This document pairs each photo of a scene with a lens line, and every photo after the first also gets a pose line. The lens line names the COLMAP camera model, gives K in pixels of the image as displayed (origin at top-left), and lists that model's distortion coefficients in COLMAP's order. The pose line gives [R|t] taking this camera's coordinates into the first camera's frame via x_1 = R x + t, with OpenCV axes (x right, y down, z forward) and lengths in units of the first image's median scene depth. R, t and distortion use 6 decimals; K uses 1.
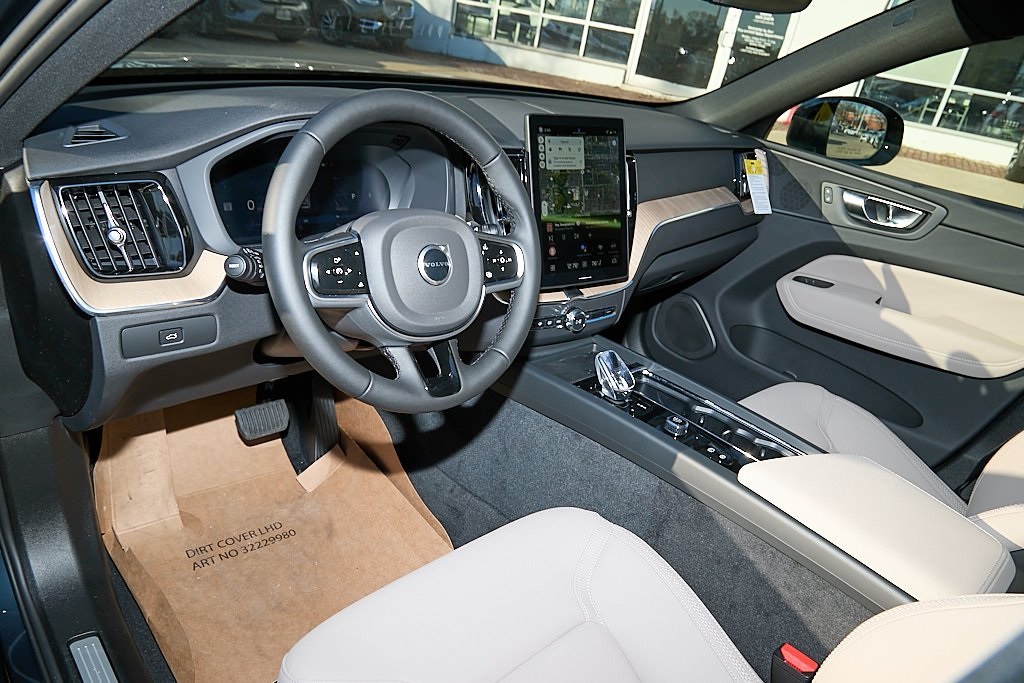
lens RADIAL K [[697.2, 0, 512.0], [0, 697.2, 341.5], [0, 0, 1]] dist [-0.001088, -0.003411]
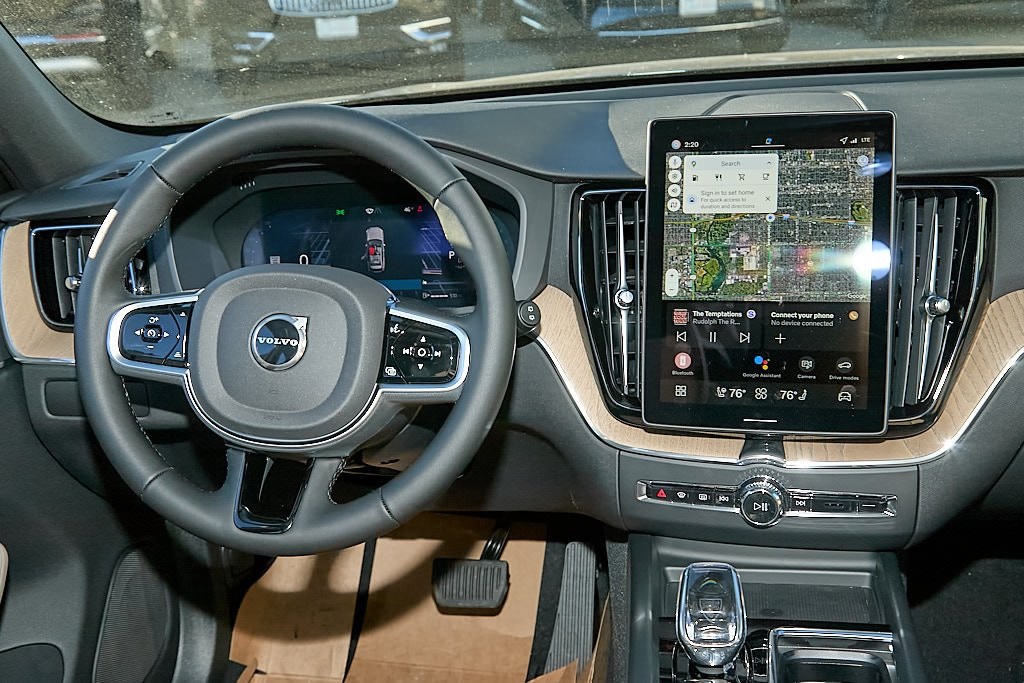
lens RADIAL K [[1238.3, 0, 512.0], [0, 1238.3, 341.5], [0, 0, 1]] dist [0.037269, 0.039692]
pose [[0.615375, 0.068103, -0.785287, 0.720123], [-0.194182, 0.978655, -0.067294, -0.052403], [0.763942, 0.193899, 0.615464, 0.297664]]
